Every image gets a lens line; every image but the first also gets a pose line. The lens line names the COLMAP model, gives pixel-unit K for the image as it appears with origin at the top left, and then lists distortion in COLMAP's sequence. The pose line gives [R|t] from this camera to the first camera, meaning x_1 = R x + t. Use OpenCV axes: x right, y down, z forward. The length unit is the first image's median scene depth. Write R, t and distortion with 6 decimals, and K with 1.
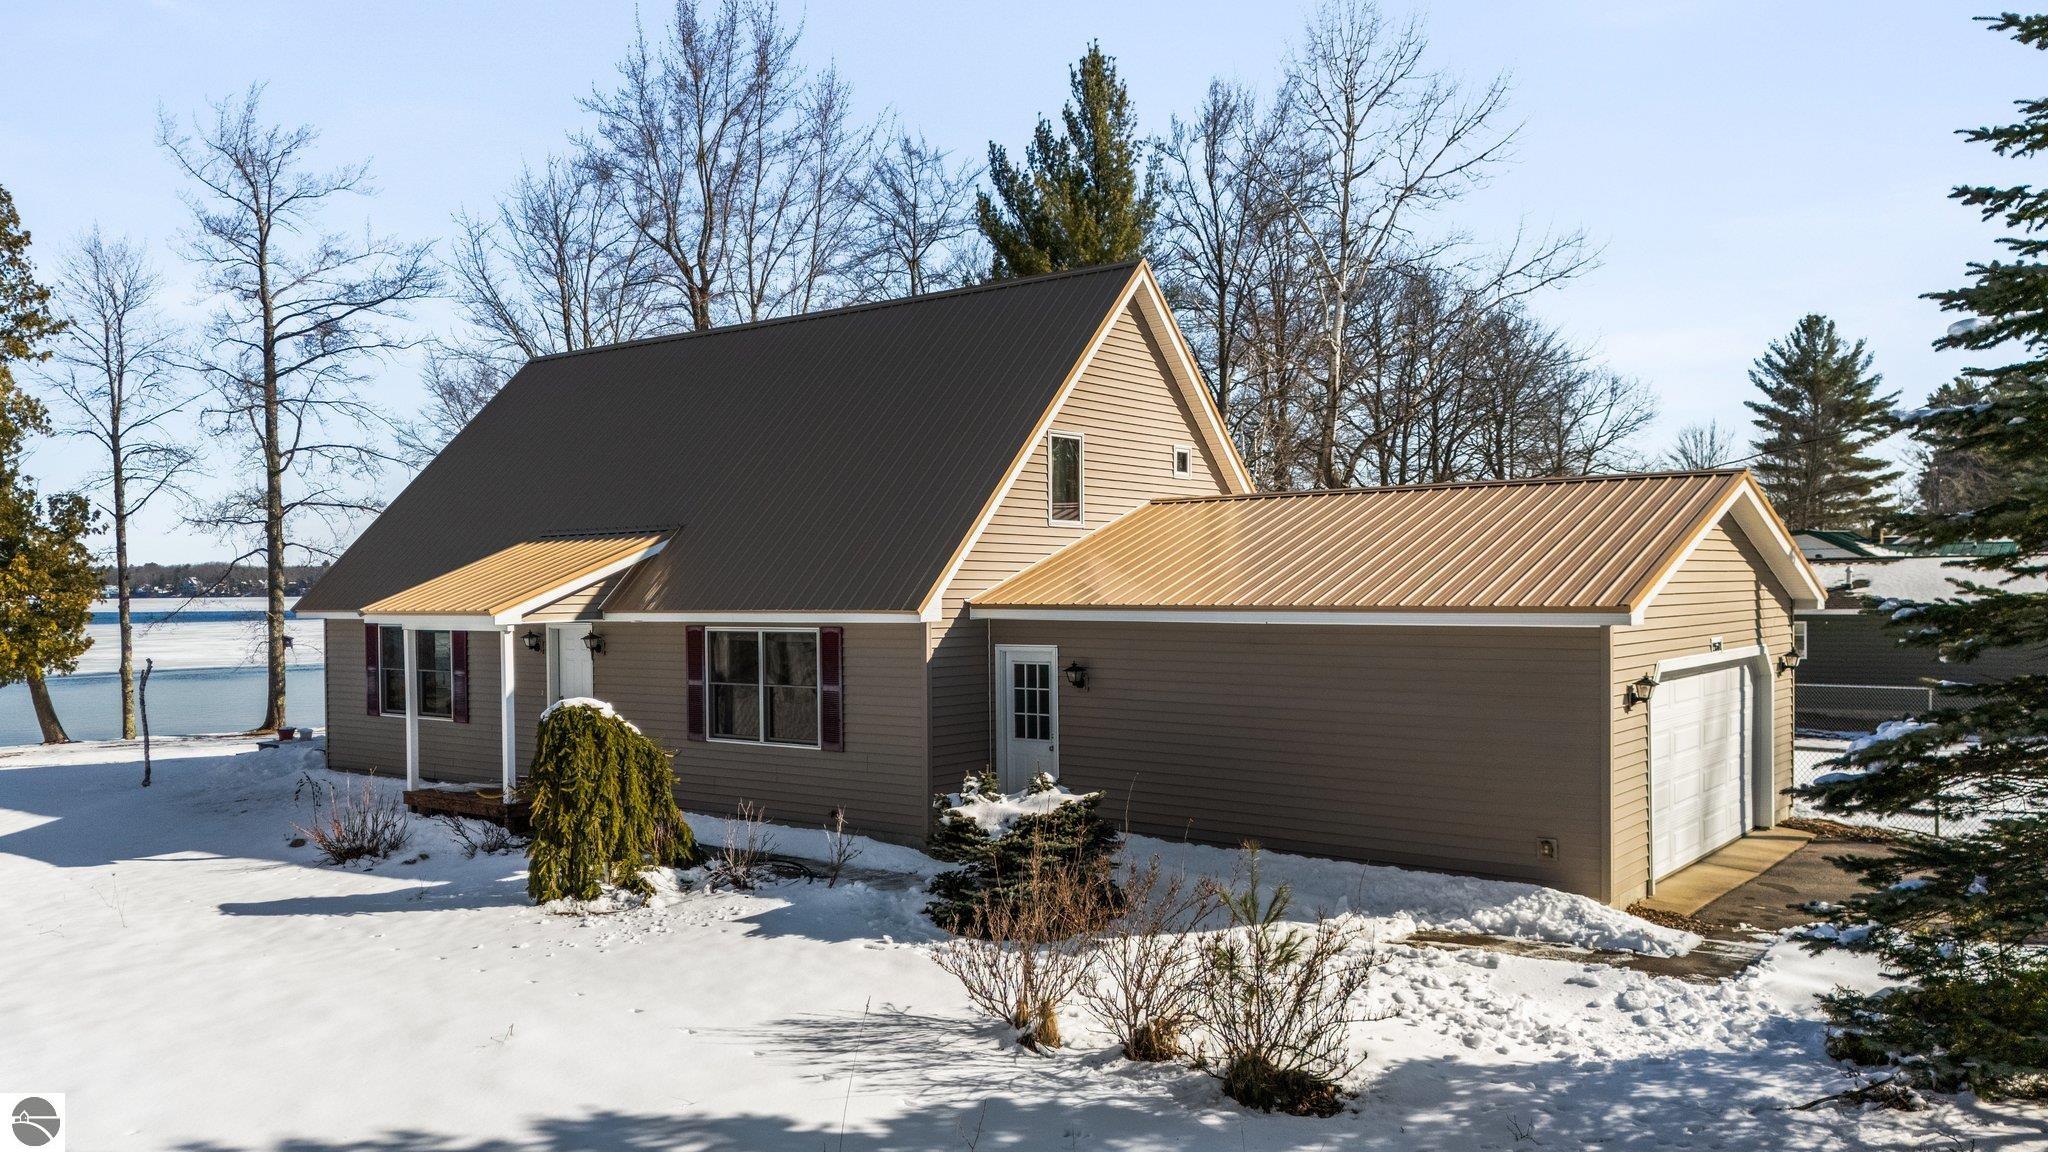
lens RADIAL K [[1529.6, 0, 1024.0], [0, 1529.6, 576.0], [0, 0, 1]] dist [-0.009506, 0.059513]
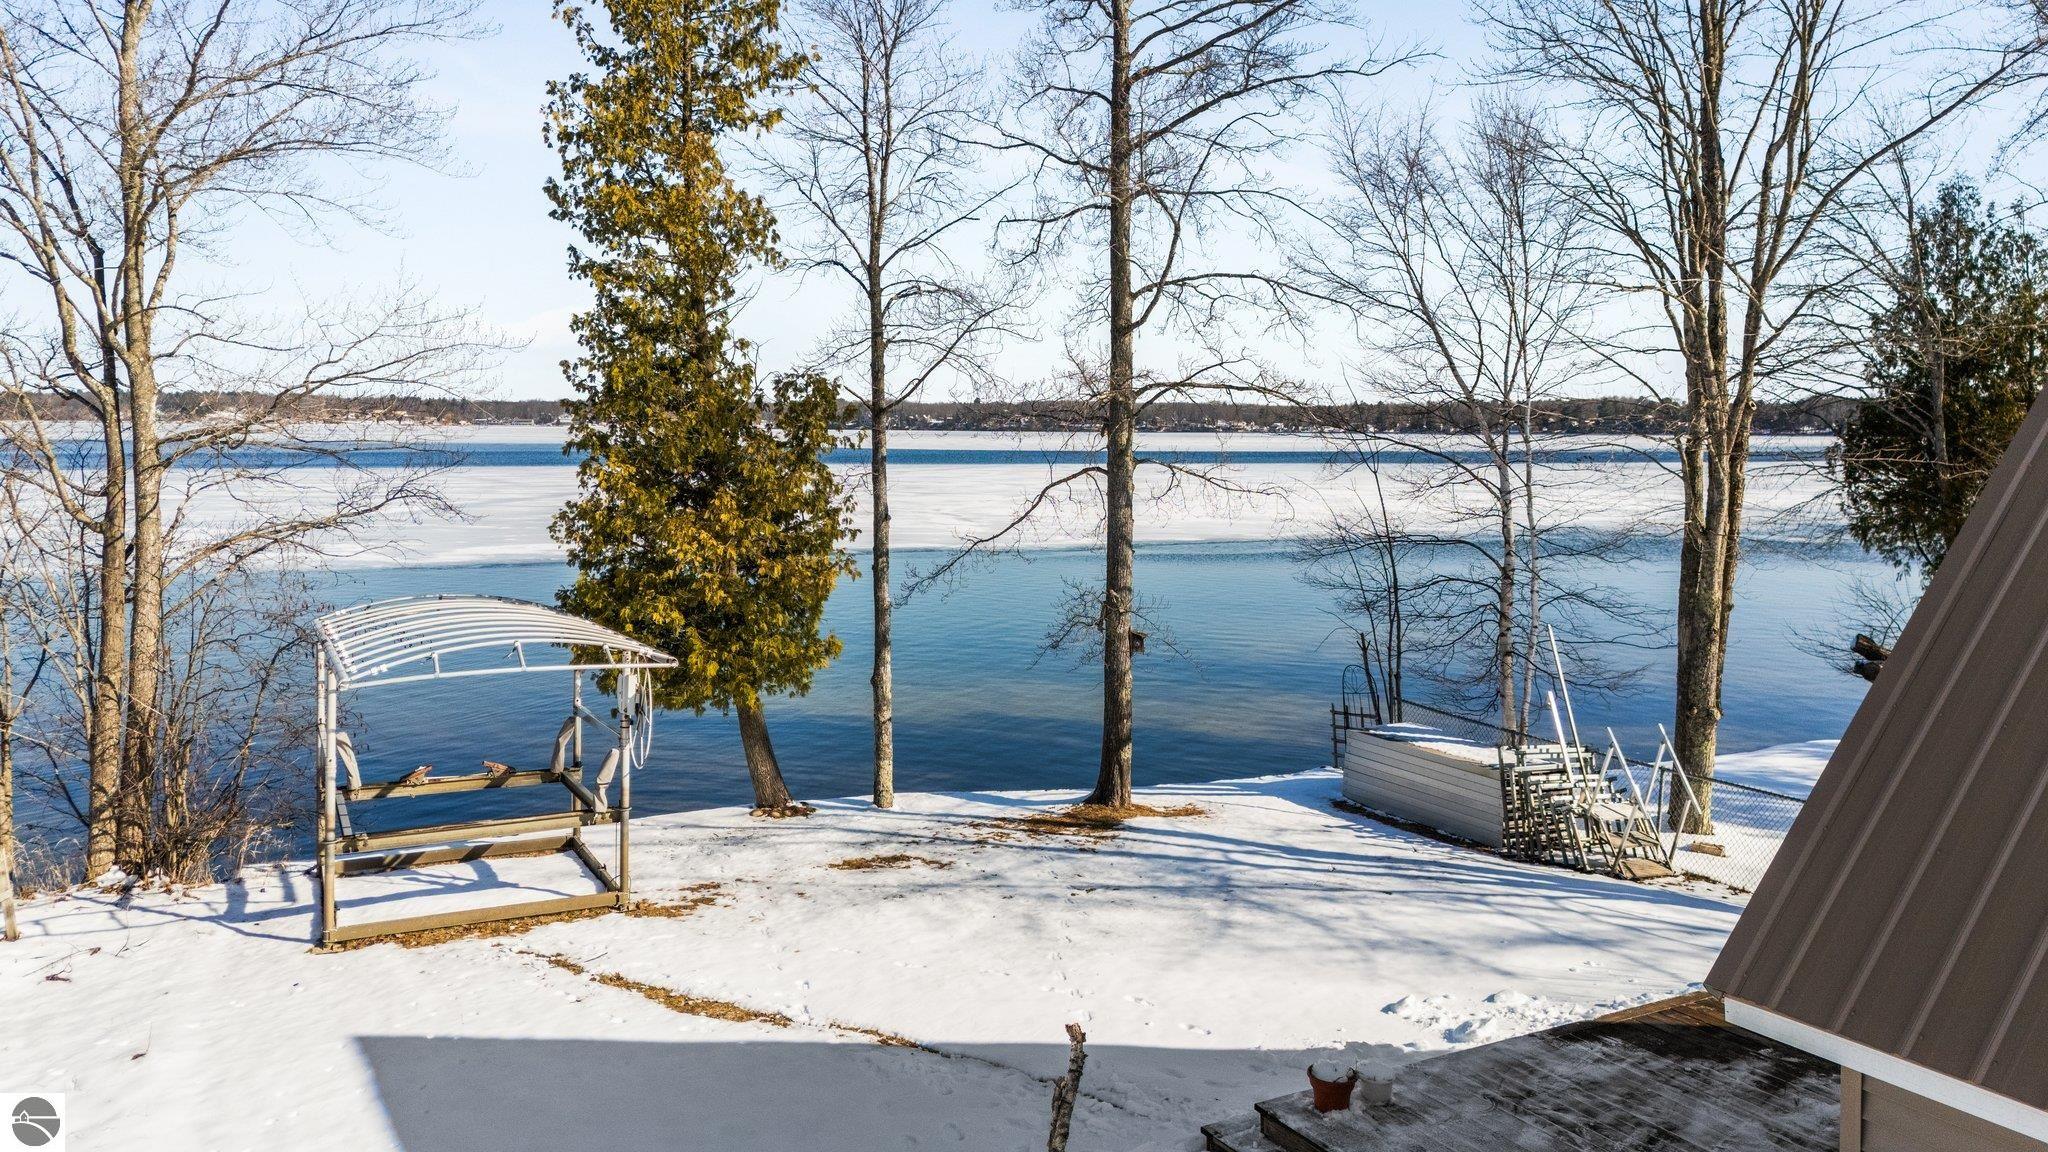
lens RADIAL K [[1529.6, 0, 1024.0], [0, 1529.6, 576.0], [0, 0, 1]] dist [-0.009506, 0.059513]
pose [[0.907577, 0.066030, -0.414662, -0.297143], [-0.023185, 0.993932, 0.107527, -0.039099], [0.419246, -0.087975, 0.903600, 0.498291]]
